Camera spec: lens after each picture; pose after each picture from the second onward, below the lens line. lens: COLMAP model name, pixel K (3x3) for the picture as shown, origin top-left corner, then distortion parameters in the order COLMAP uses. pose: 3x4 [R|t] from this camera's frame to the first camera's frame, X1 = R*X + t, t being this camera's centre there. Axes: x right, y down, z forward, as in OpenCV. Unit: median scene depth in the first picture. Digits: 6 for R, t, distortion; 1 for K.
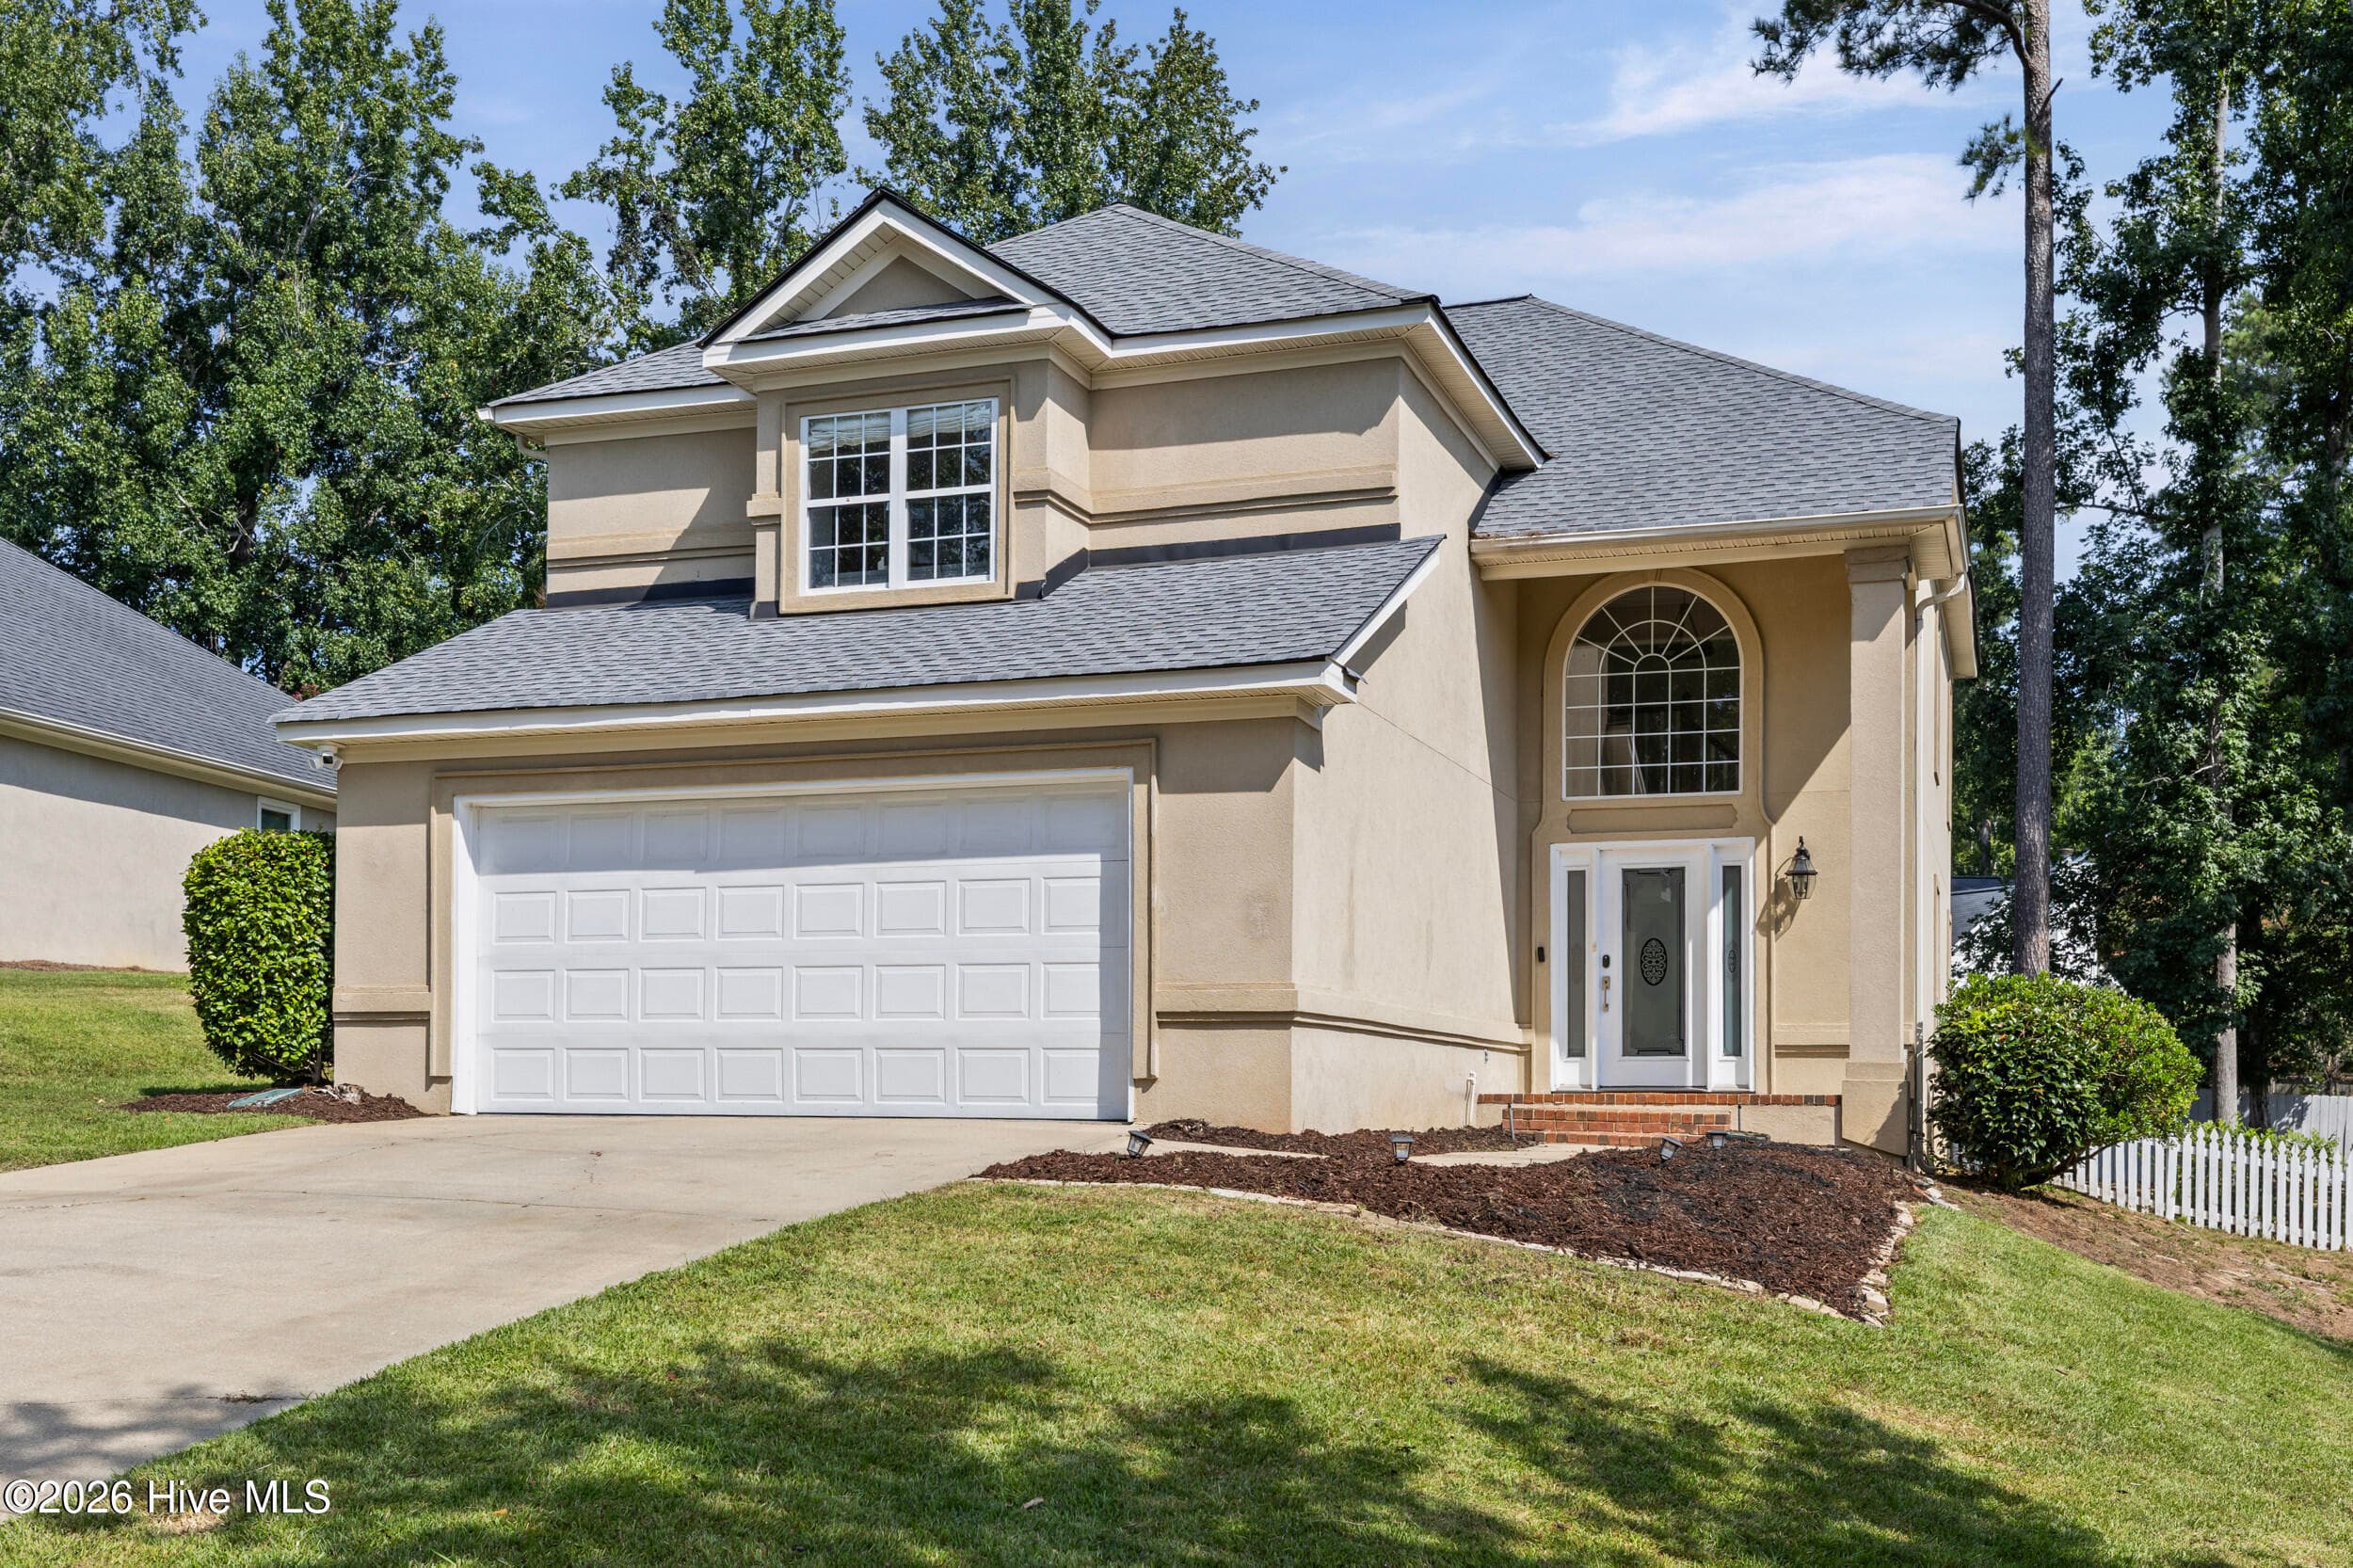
lens RADIAL K [[2304.7, 0, 1179.7], [0, 2304.7, 1088.0], [0, 0, 1]] dist [-0.001906, 0.006754]
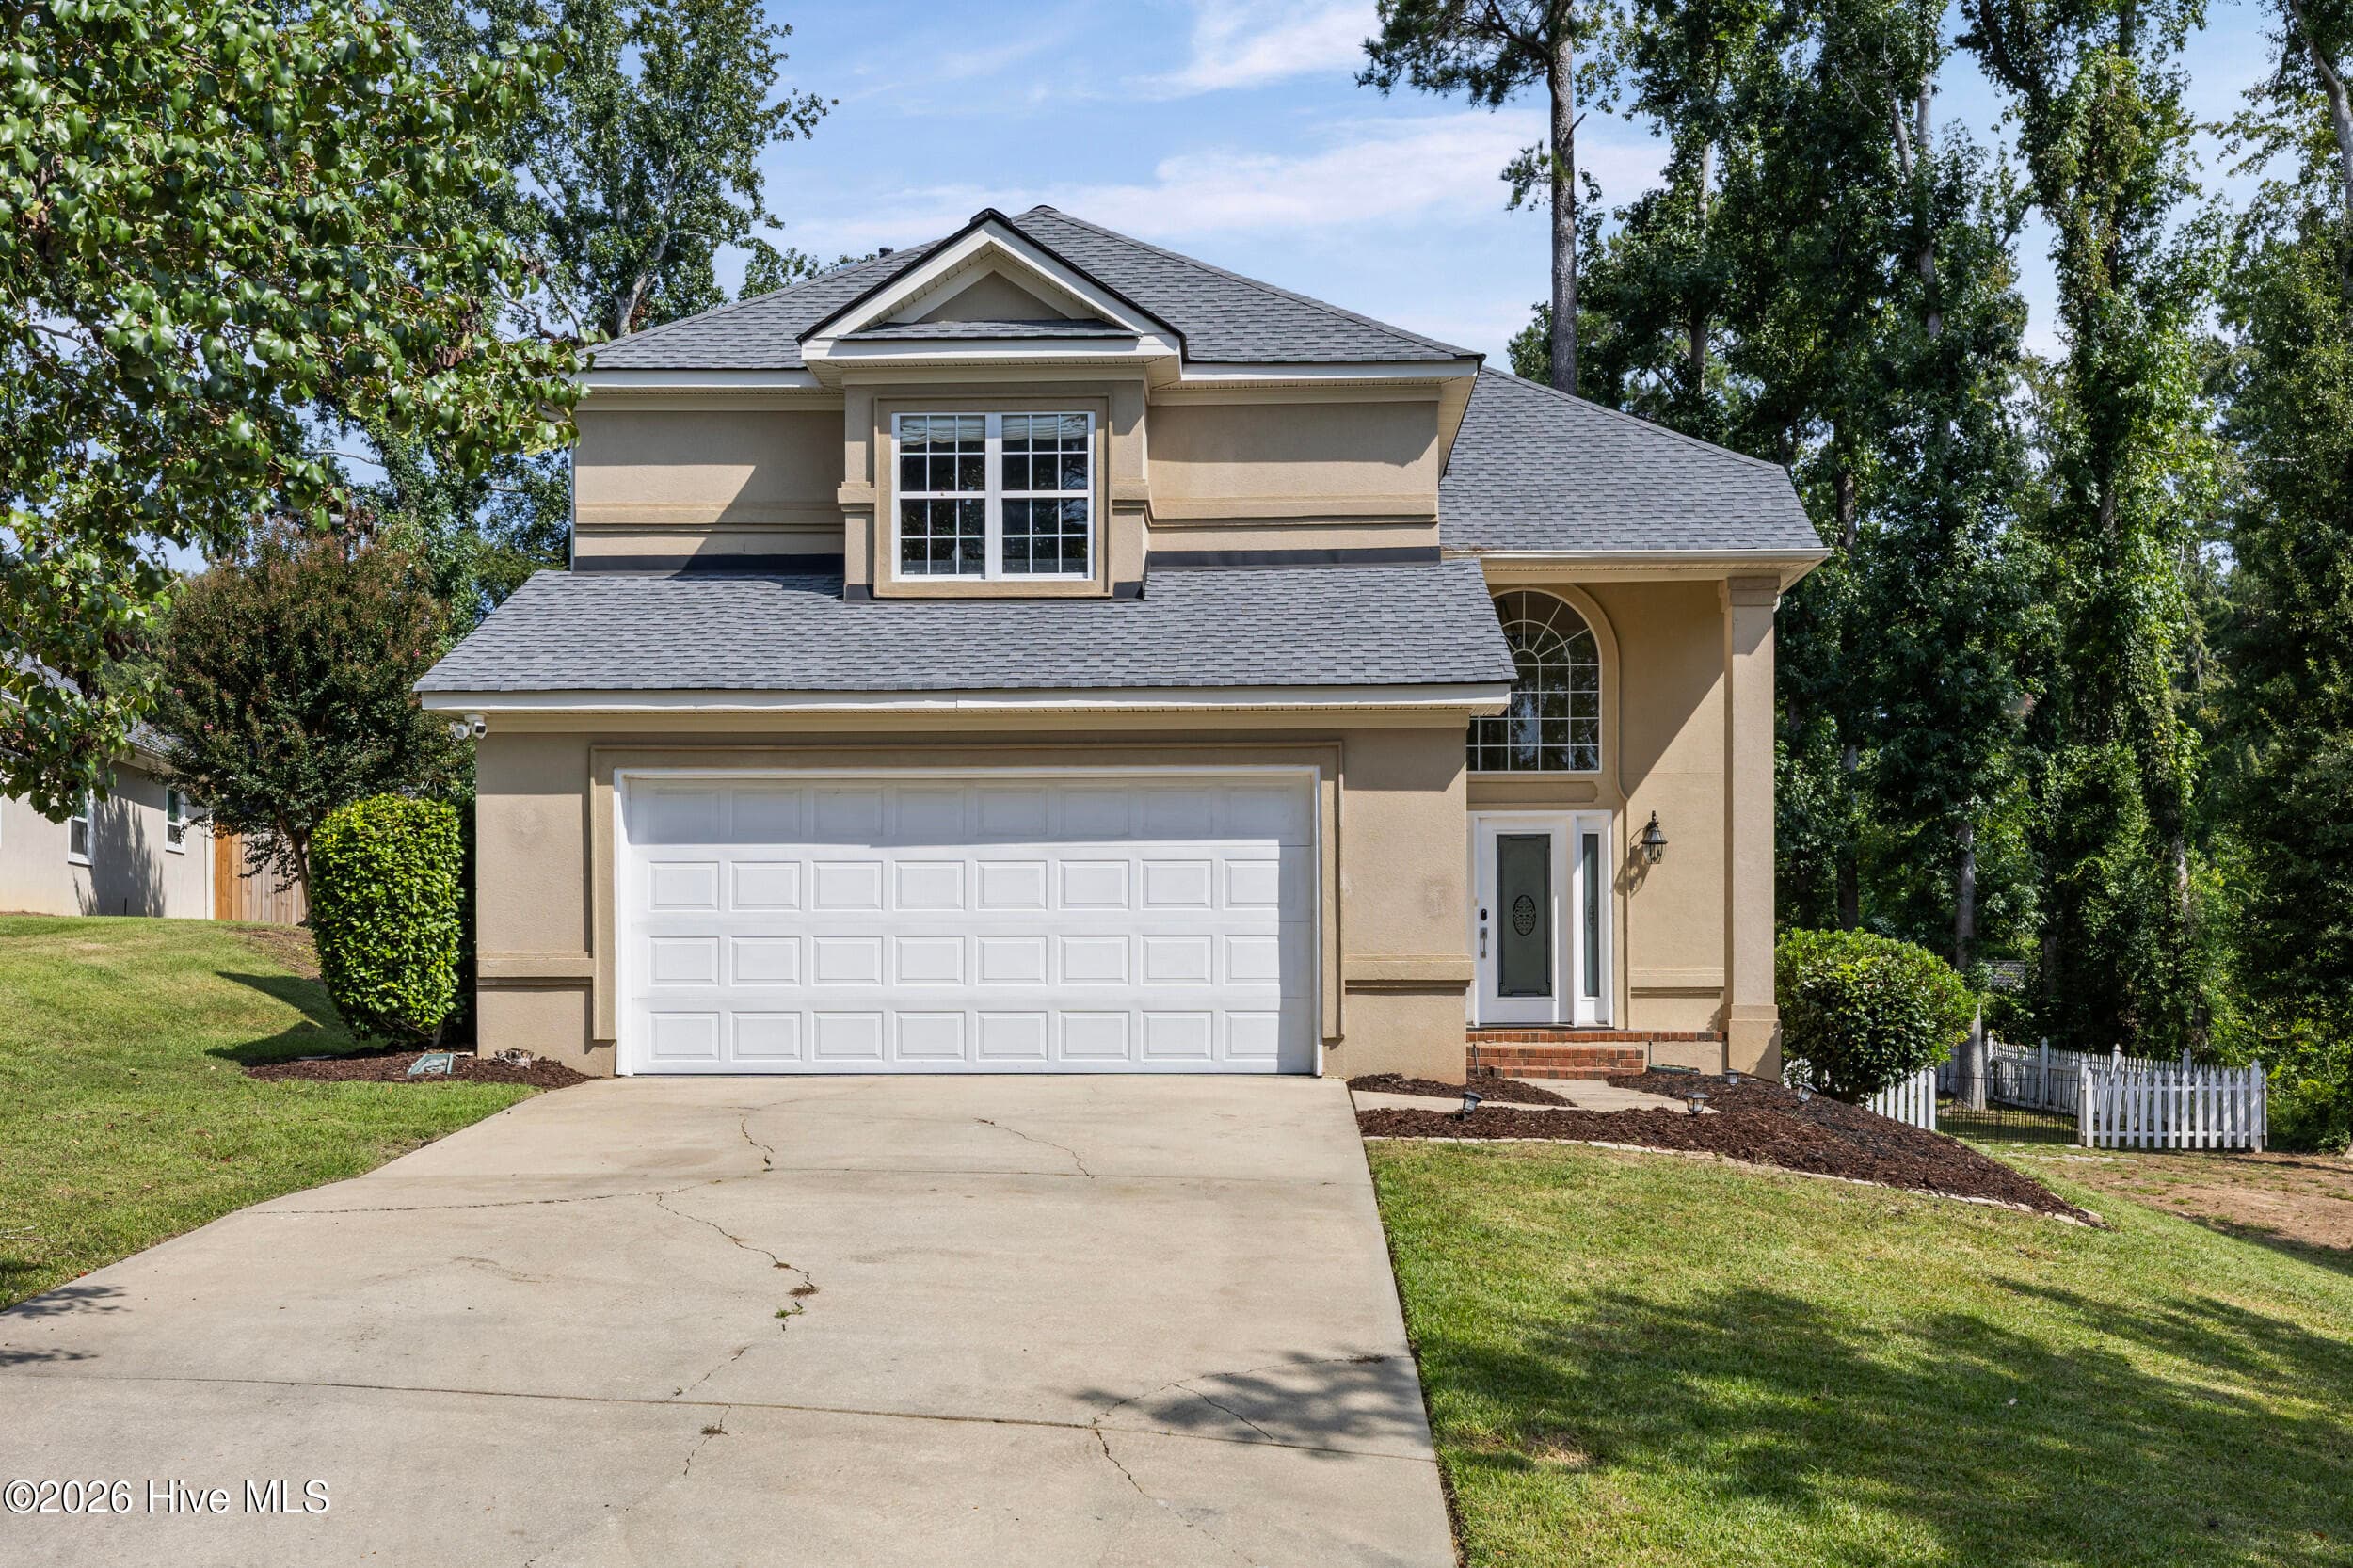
lens RADIAL K [[2292.5, 0, 1174.0], [0, 2292.5, 1017.5], [0, 0, 1]] dist [0.000777, -0.000104]
pose [[0.952290, -0.012822, 0.304925, -0.371842], [0.007823, 0.999814, 0.017611, -0.029645], [-0.305094, -0.014385, 0.952214, -0.053521]]
